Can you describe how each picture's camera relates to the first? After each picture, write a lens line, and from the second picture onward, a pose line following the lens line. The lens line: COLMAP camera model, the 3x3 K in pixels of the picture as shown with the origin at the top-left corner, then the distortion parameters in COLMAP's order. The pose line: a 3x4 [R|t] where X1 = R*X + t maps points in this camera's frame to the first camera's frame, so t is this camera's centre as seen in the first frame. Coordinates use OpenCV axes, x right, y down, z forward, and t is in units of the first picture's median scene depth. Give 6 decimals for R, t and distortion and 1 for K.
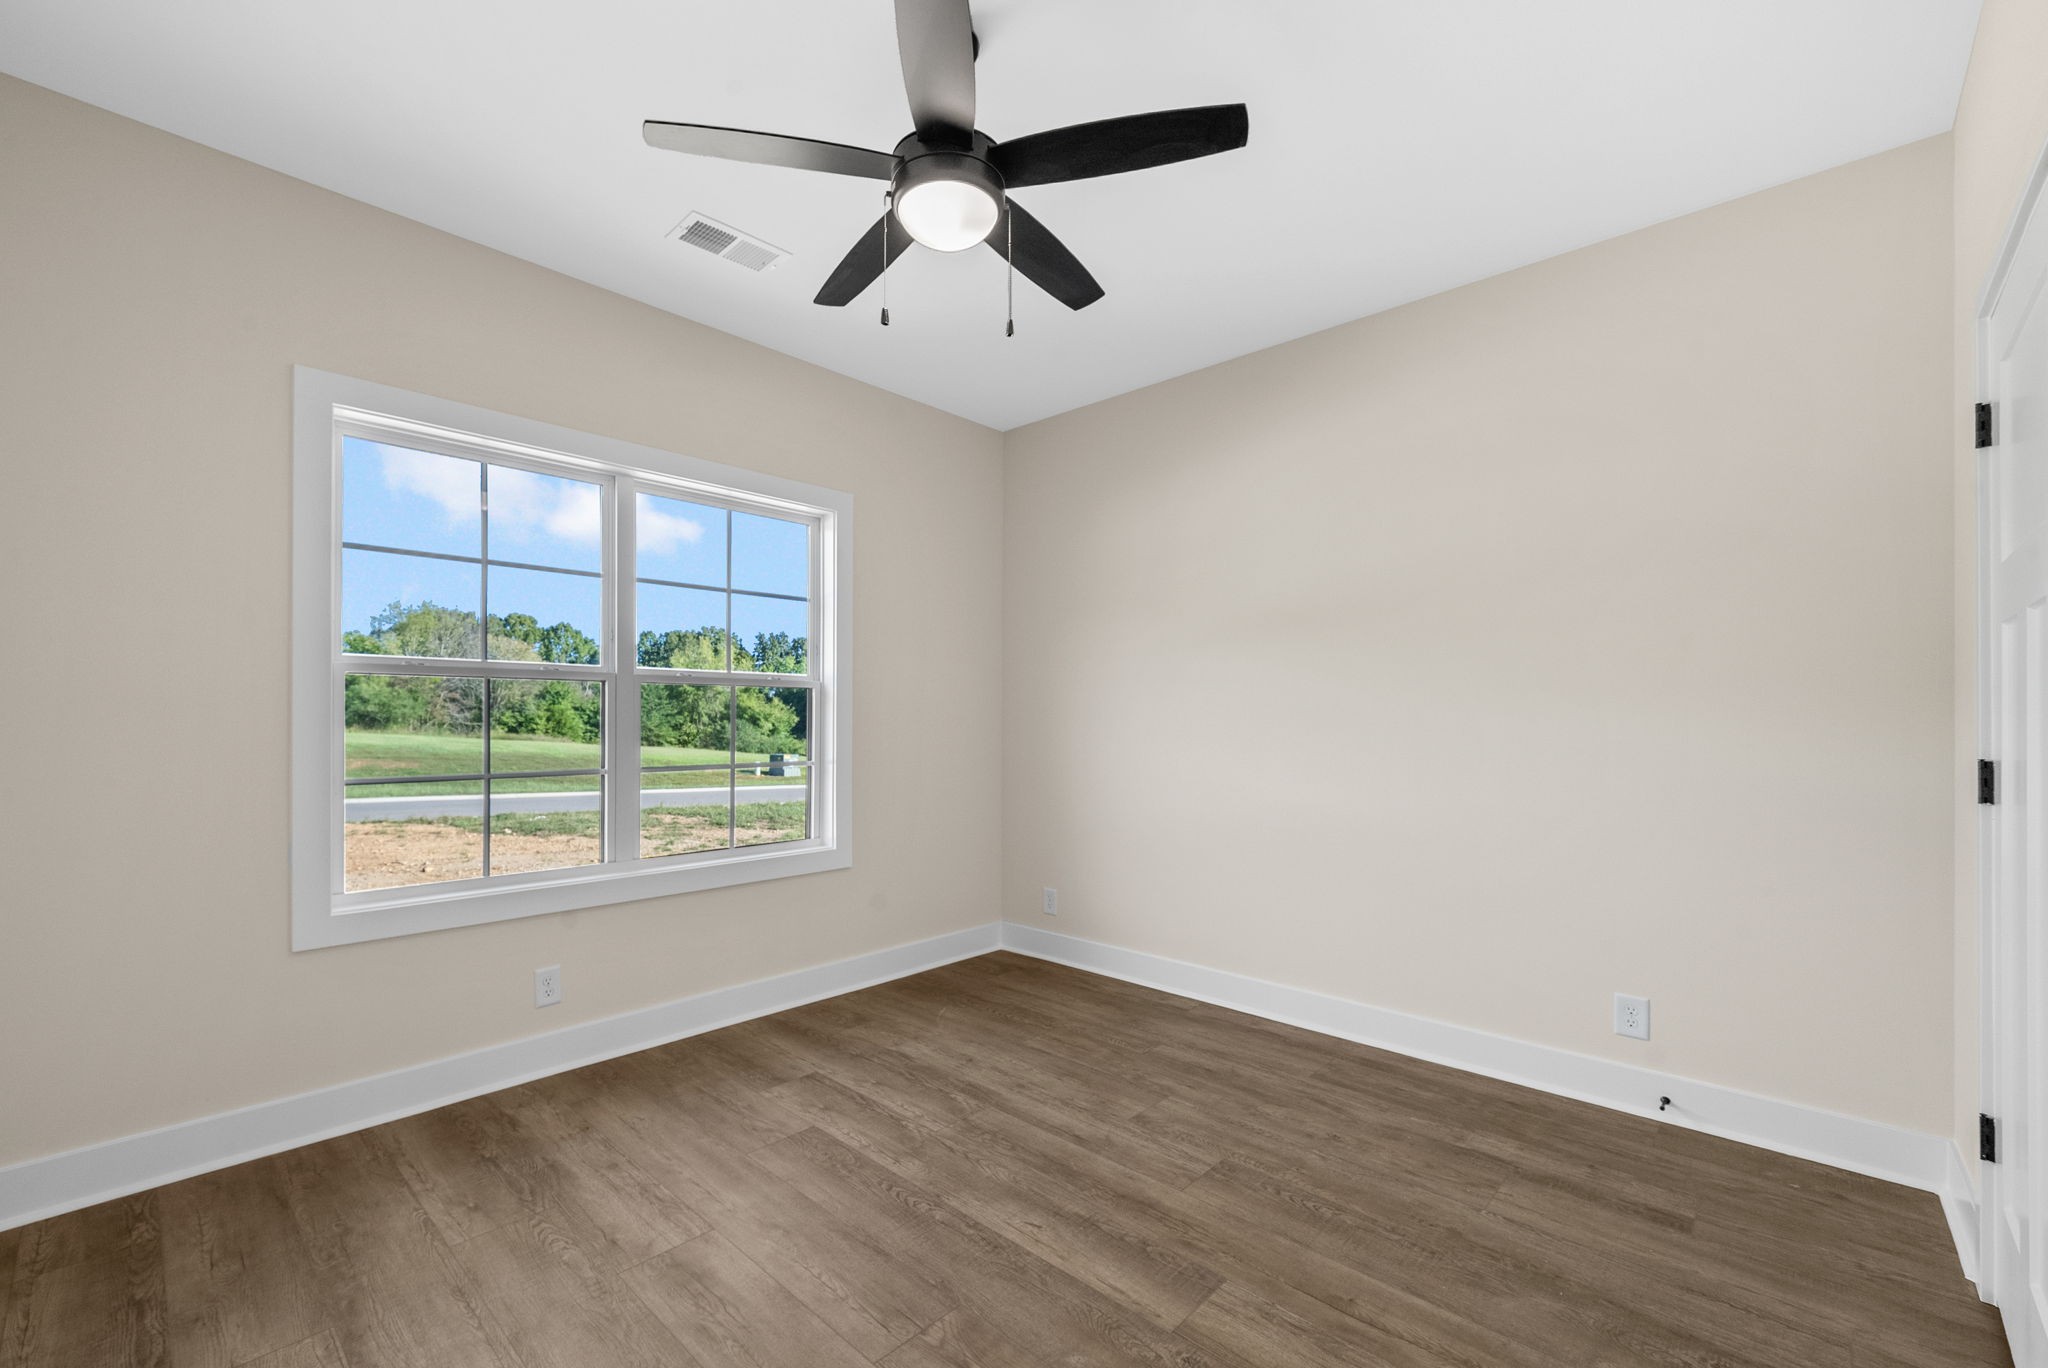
lens RADIAL K [[845.1, 0, 1024.0], [0, 845.1, 684.0], [0, 0, 1]] dist [0.000022, 0.000104]
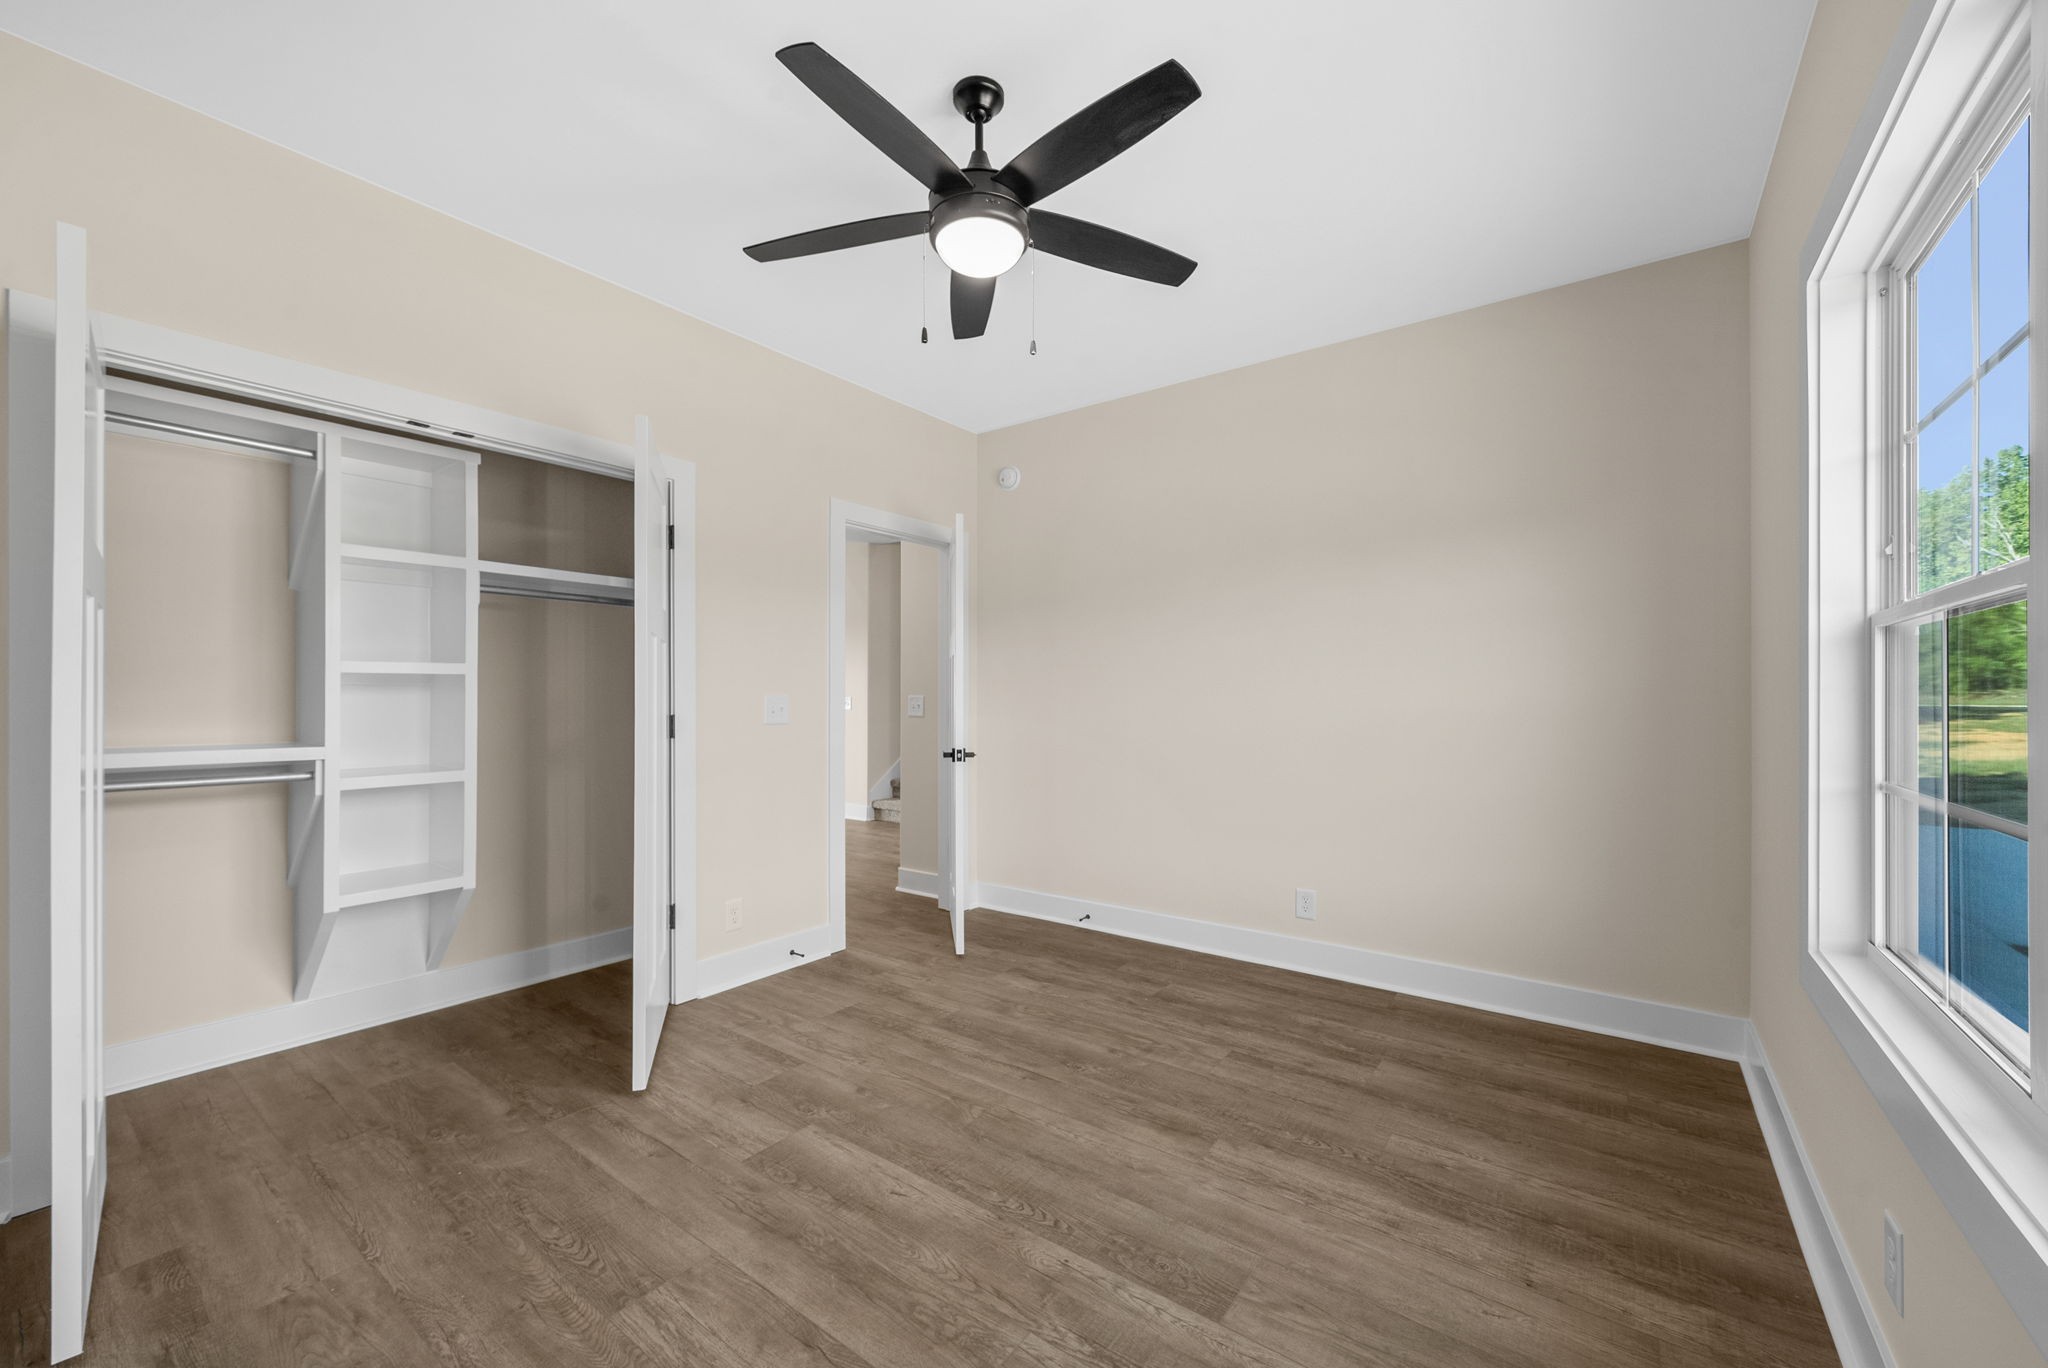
lens RADIAL K [[799.2, 0, 1041.9], [0, 799.2, 695.0], [0, 0, 1]] dist [0.000200, -0.000156]
pose [[-0.994656, -0.003644, -0.103176, -0.057931], [0.001289, 0.998861, -0.047701, 0.087114], [0.103232, -0.047579, -0.993519, 1.961566]]
